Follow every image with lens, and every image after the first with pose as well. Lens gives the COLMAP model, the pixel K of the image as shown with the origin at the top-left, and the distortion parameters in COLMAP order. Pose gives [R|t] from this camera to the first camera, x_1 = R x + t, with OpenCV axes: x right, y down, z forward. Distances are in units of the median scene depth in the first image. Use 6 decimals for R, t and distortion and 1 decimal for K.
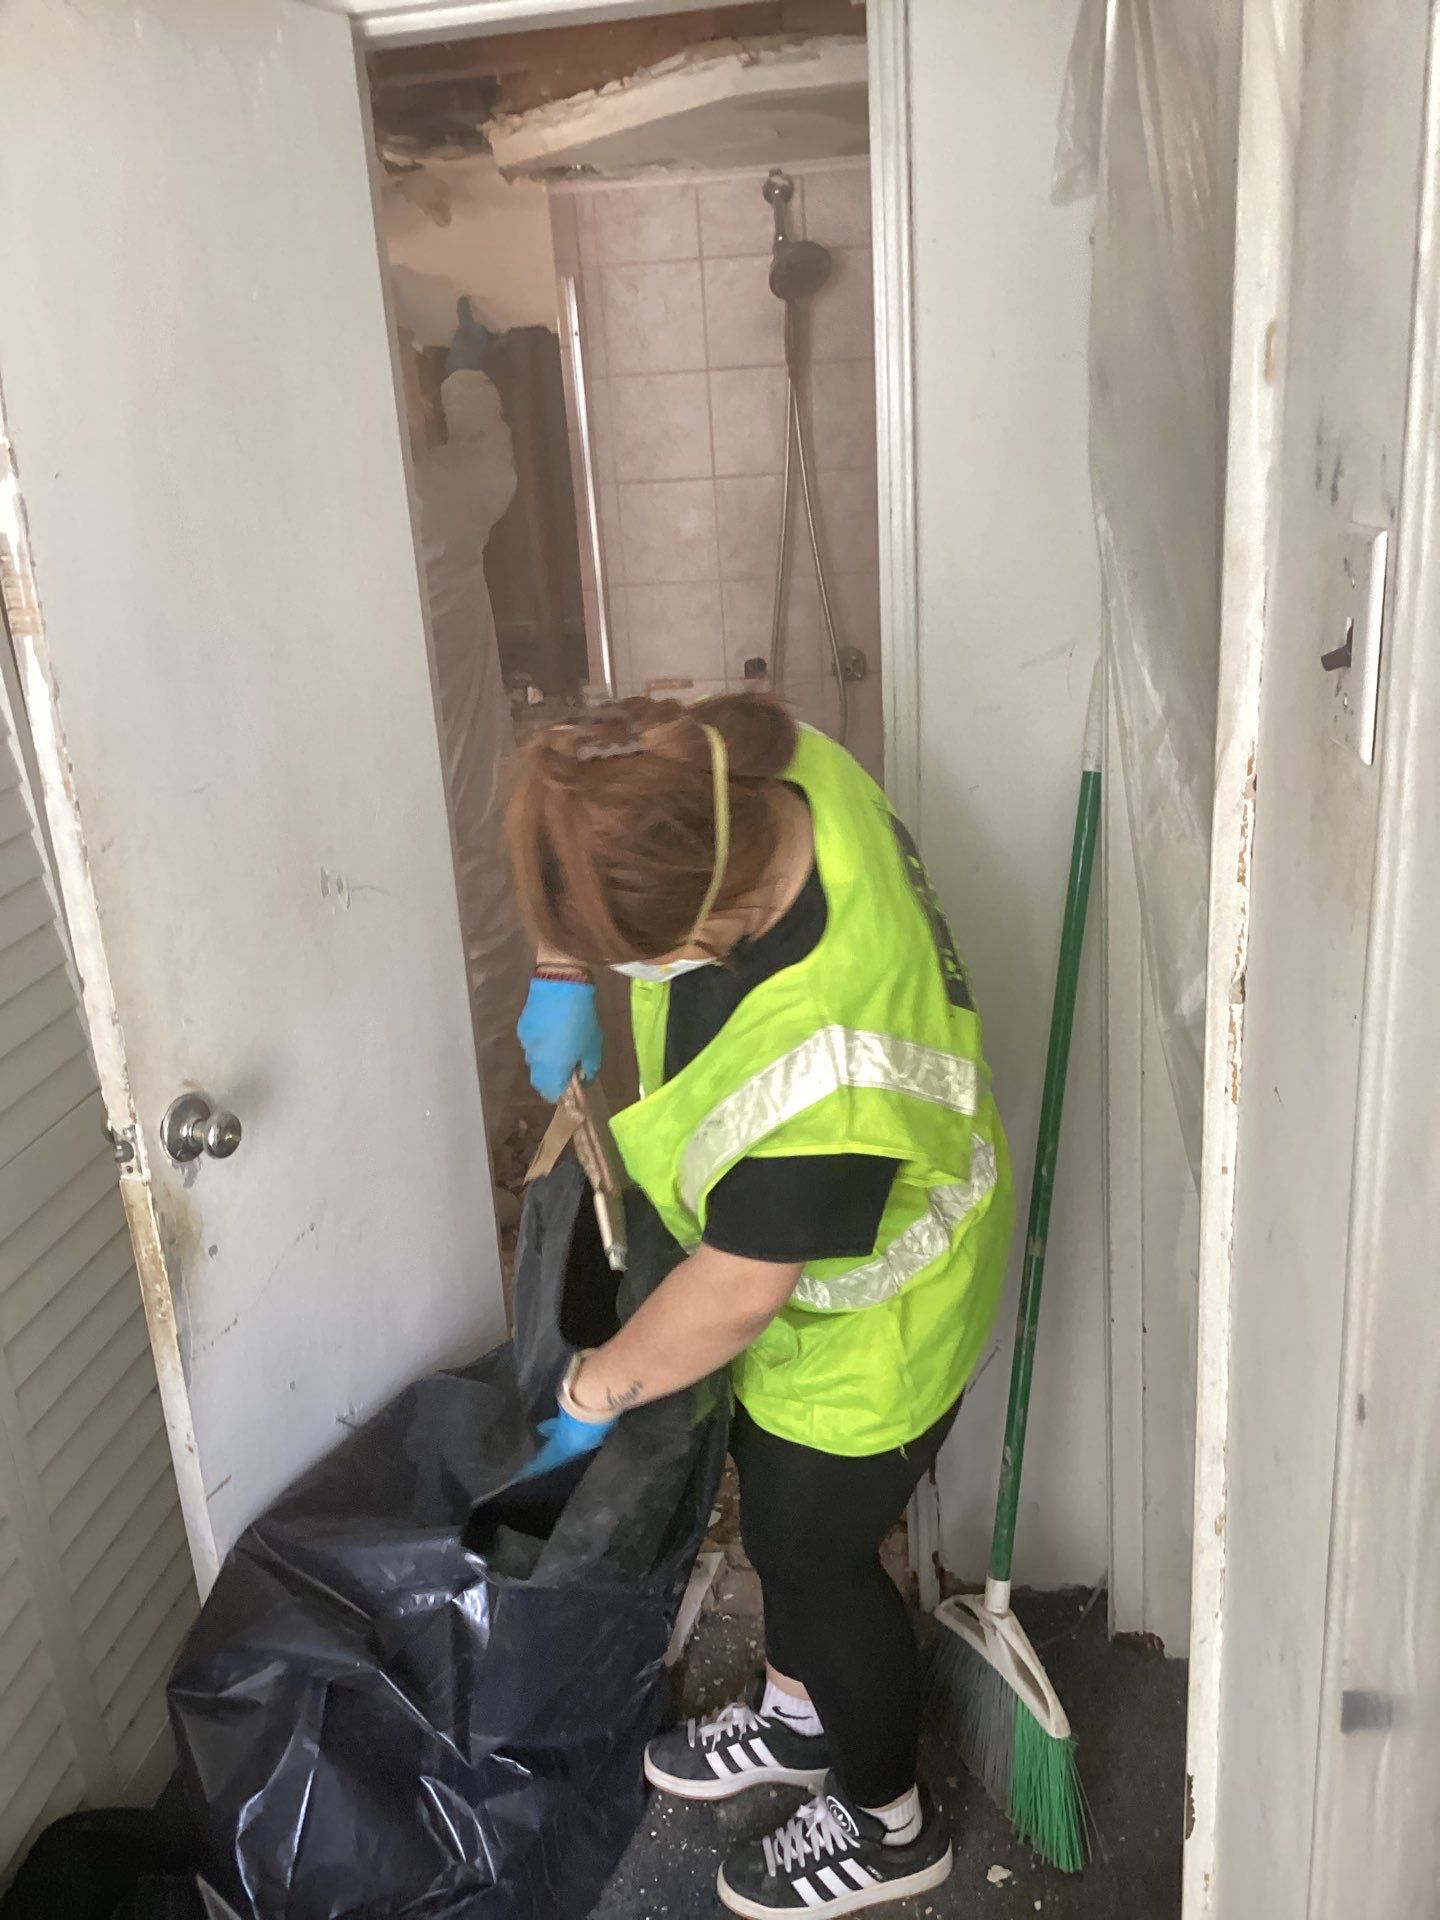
lens RADIAL K [[1702.2, 0, 720.0], [0, 1702.2, 960.0], [0, 0, 1]] dist [0.093899, -0.170738]
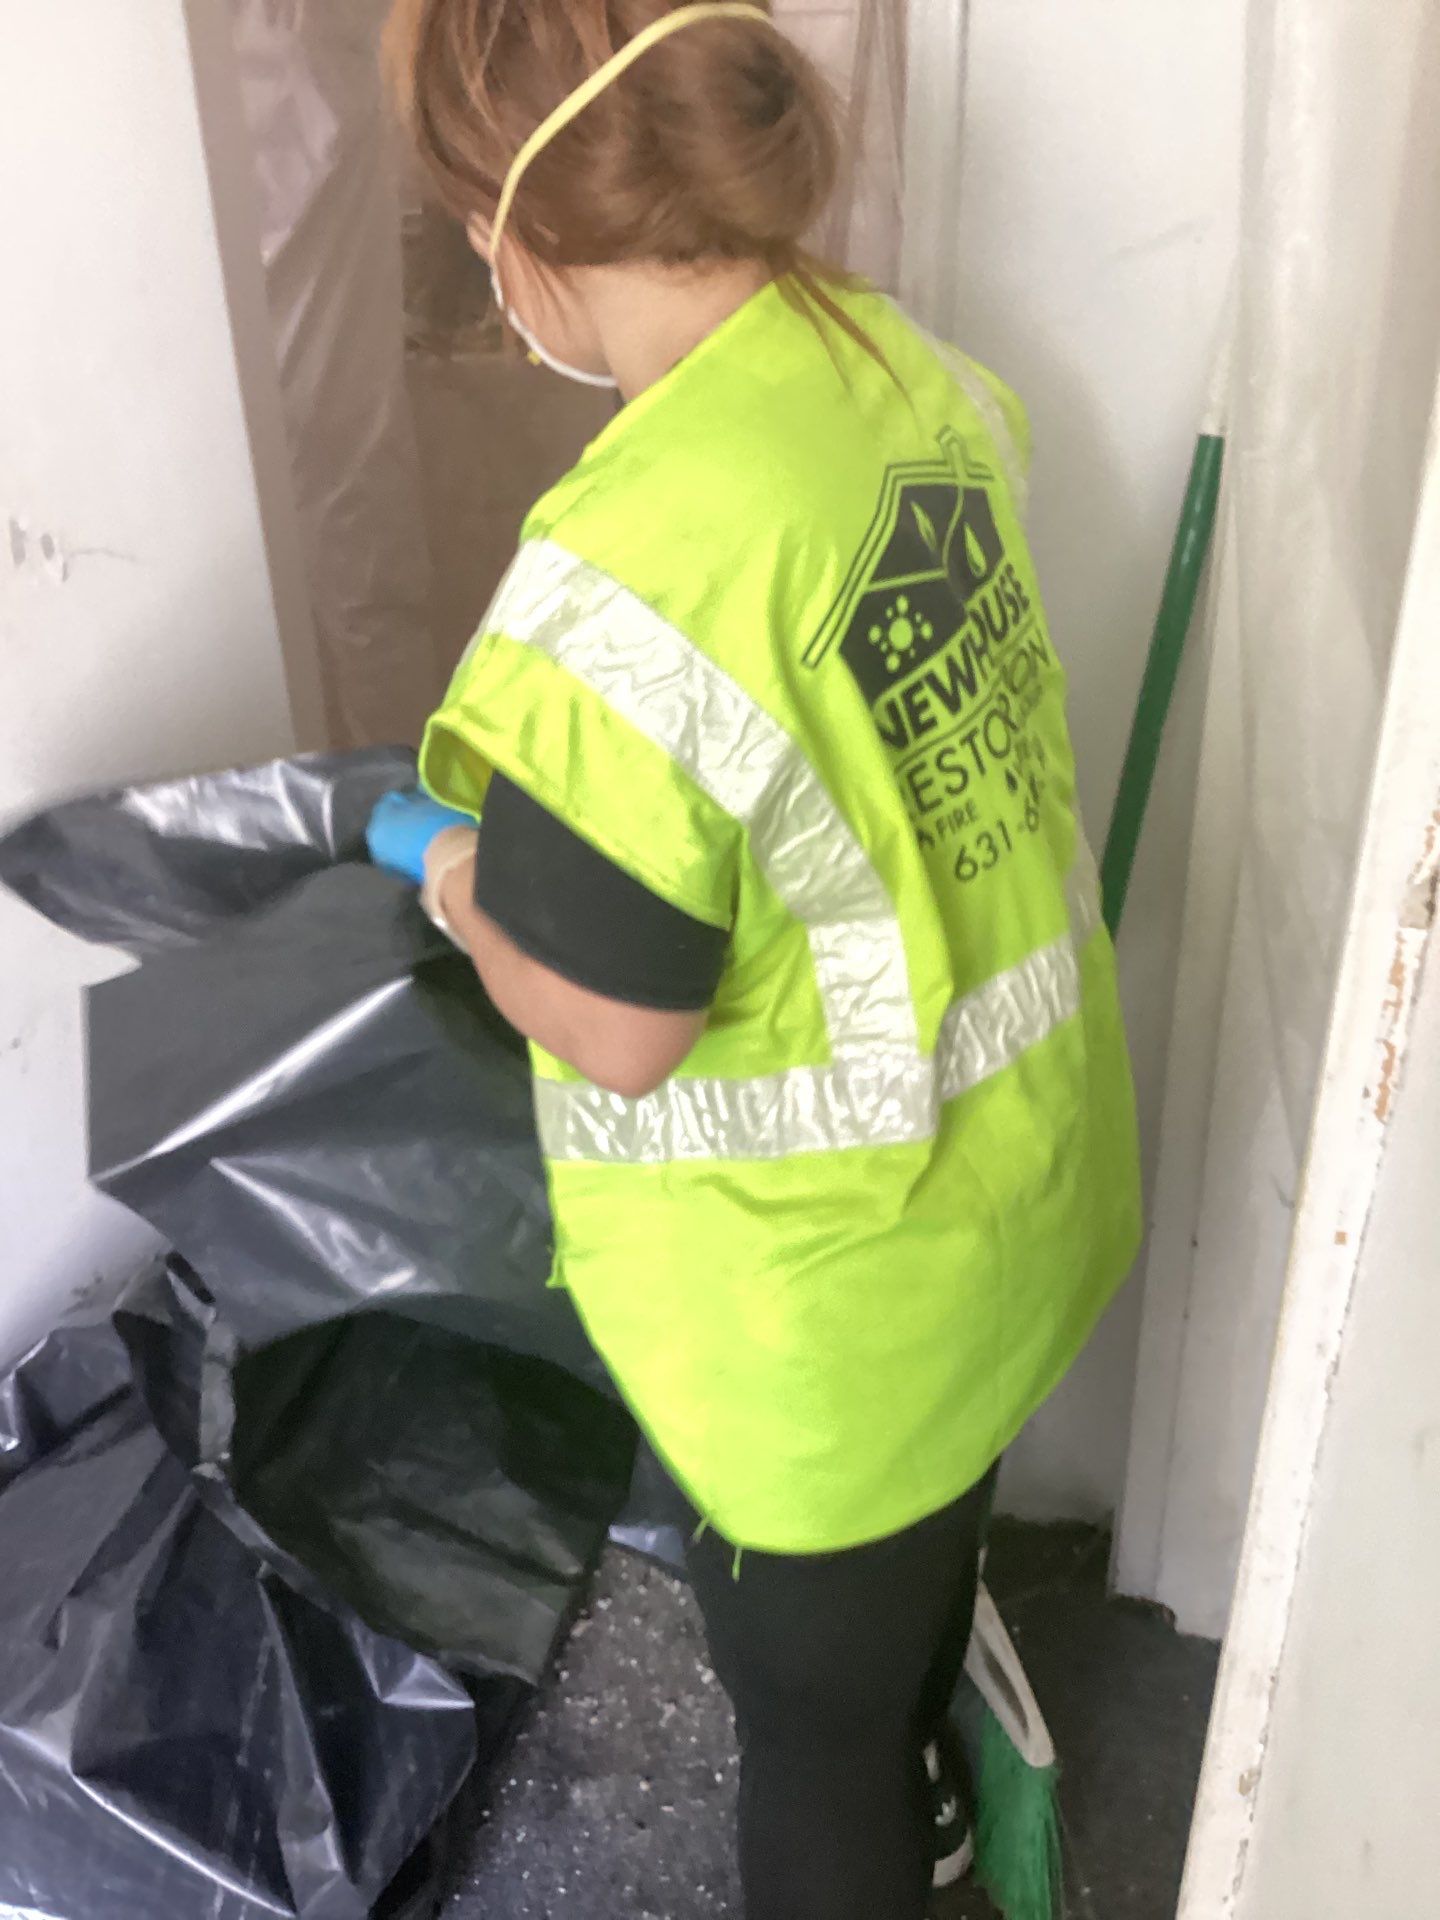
lens RADIAL K [[1702.2, 0, 720.0], [0, 1702.2, 960.0], [0, 0, 1]] dist [0.093899, -0.170738]
pose [[0.995002, 0.079664, -0.060206, 0.067001], [-0.067356, 0.980560, 0.184294, -0.019899], [0.073717, -0.179318, 0.981025, 0.248353]]
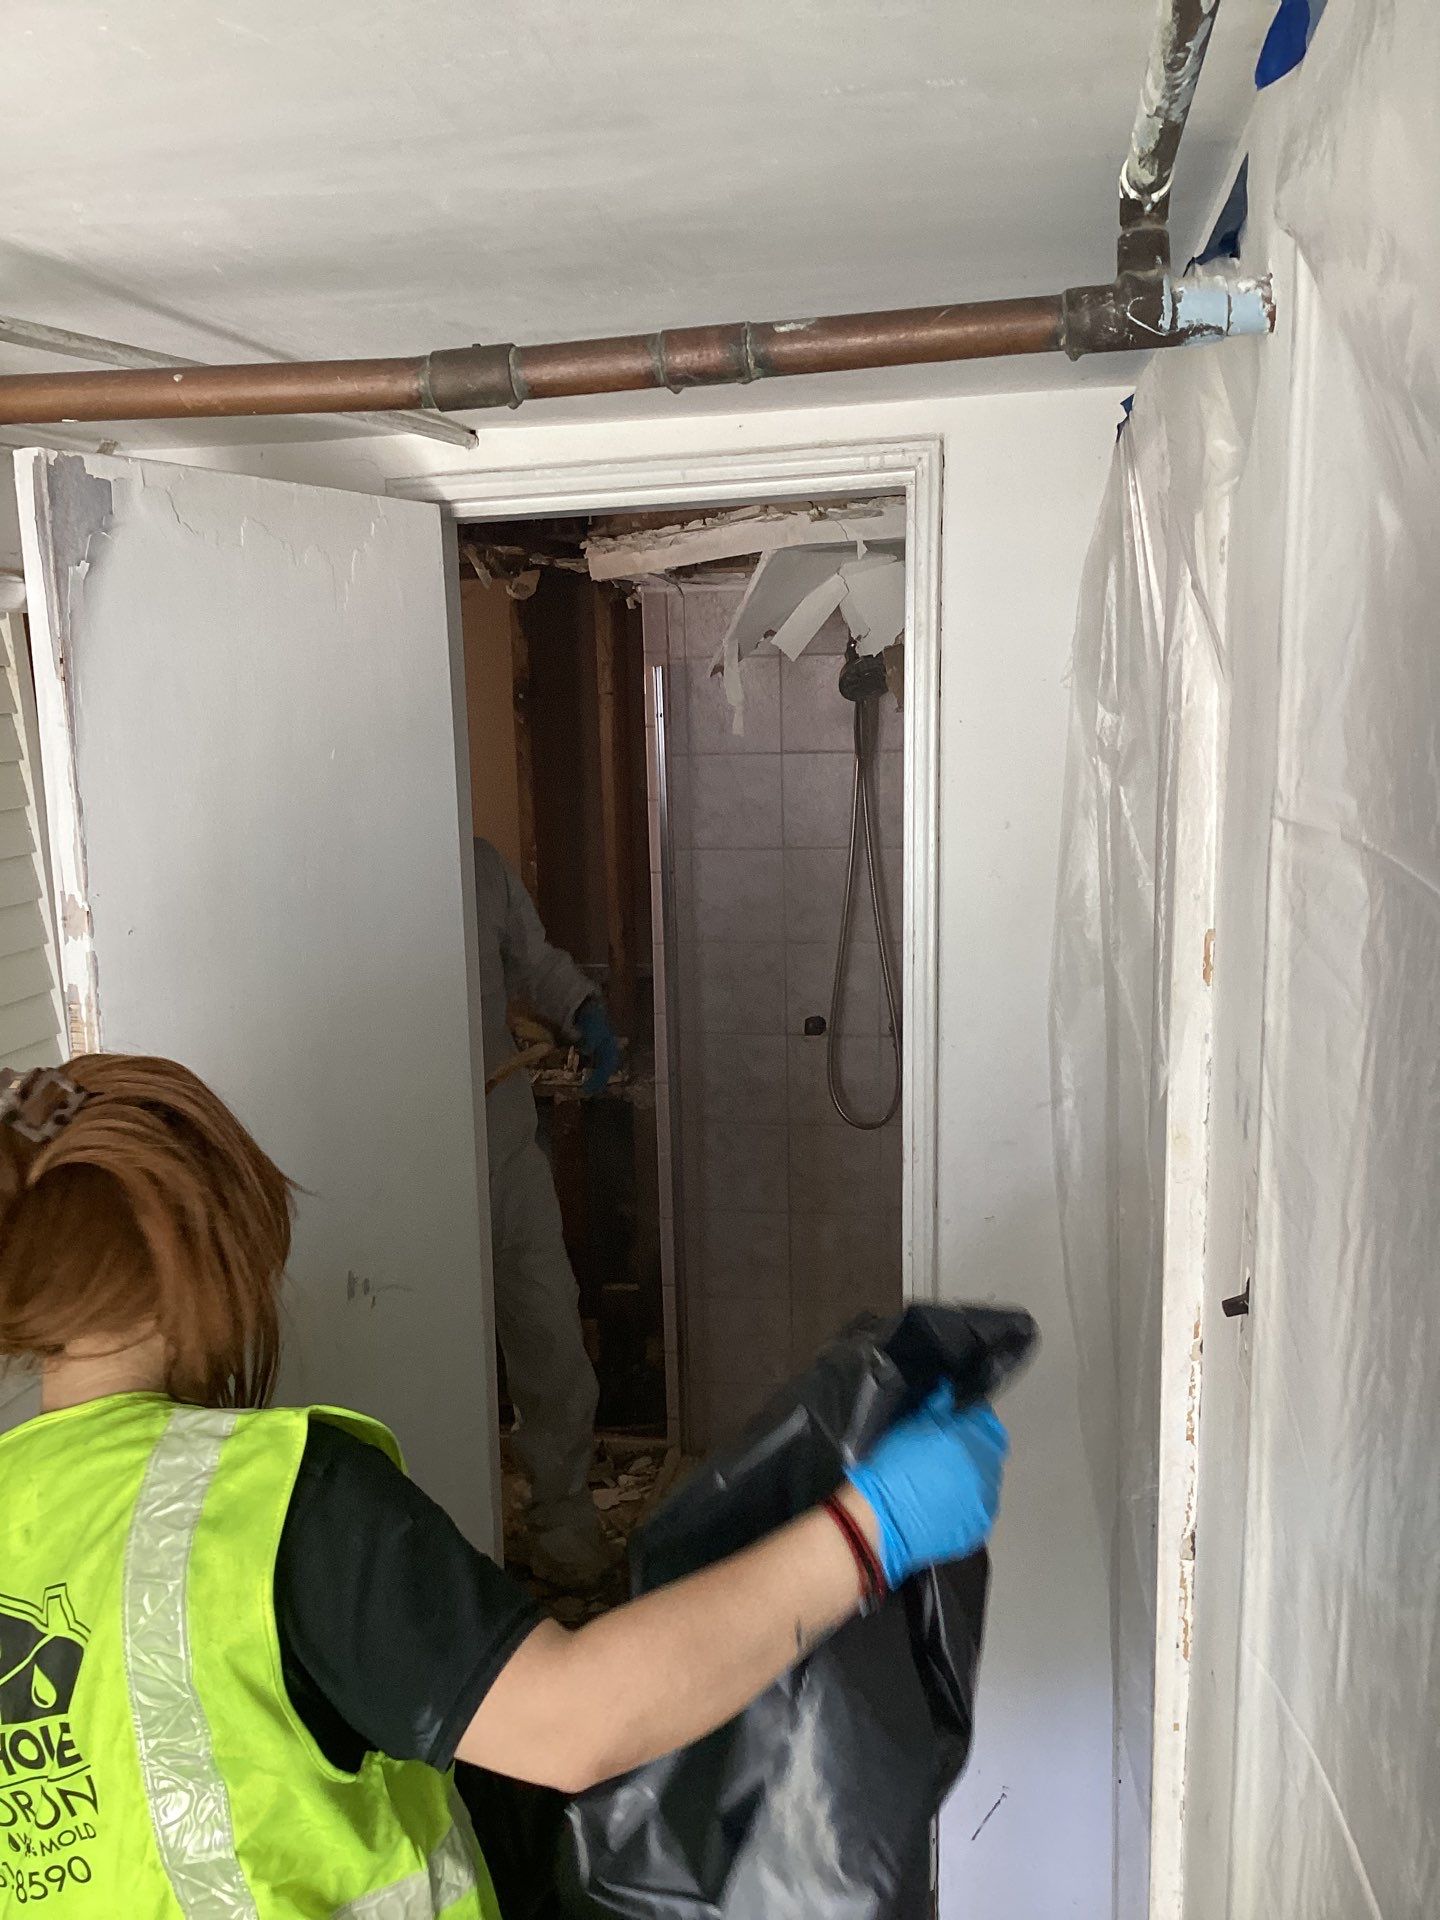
lens RADIAL K [[1702.2, 0, 720.0], [0, 1702.2, 960.0], [0, 0, 1]] dist [0.093899, -0.170738]
pose [[0.996683, 0.047994, -0.065725, 0.037375], [-0.056895, 0.988366, -0.141050, -0.079613], [0.058190, 0.144322, 0.987818, -0.032280]]
